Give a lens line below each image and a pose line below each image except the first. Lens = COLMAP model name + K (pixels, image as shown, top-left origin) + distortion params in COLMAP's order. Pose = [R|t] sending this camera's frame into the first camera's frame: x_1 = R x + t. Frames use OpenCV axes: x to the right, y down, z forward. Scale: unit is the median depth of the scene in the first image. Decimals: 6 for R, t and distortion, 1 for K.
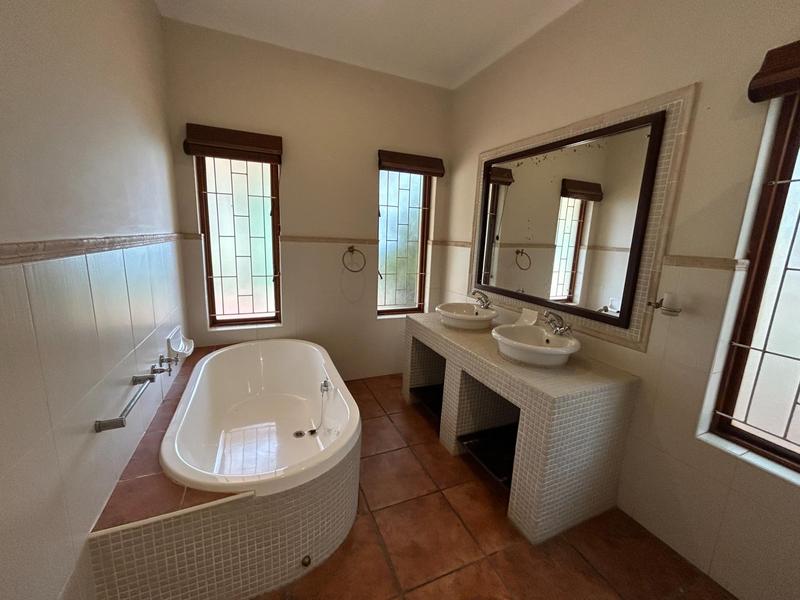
lens RADIAL K [[323.4, 0, 408.3], [0, 323.4, 299.1], [0, 0, 1]] dist [0.001056, -0.000754]
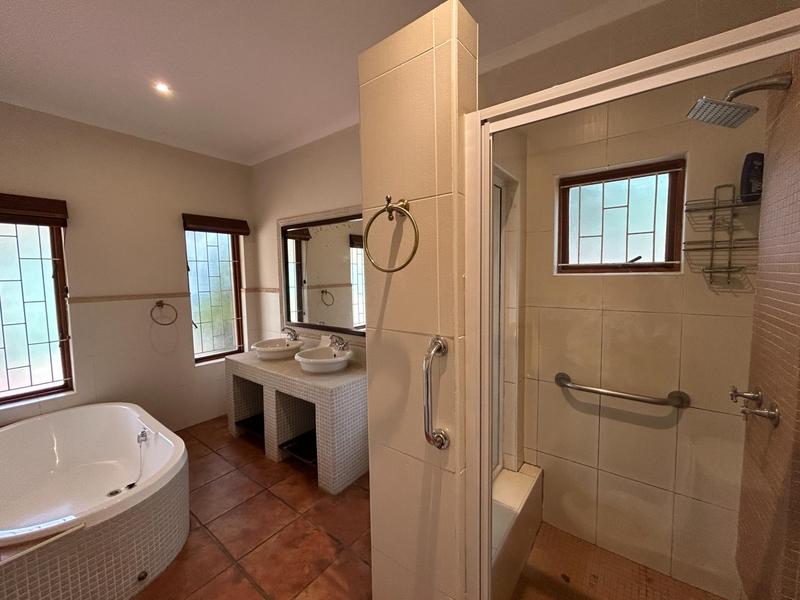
lens RADIAL K [[323.4, 0, 400.8], [0, 323.4, 297.7], [0, 0, 1]] dist [0.001056, -0.000754]
pose [[0.881817, -0.092970, 0.462337, 0.034704], [0.143226, 0.986865, -0.074729, 0.018742], [-0.449317, 0.132116, 0.883550, -0.325819]]
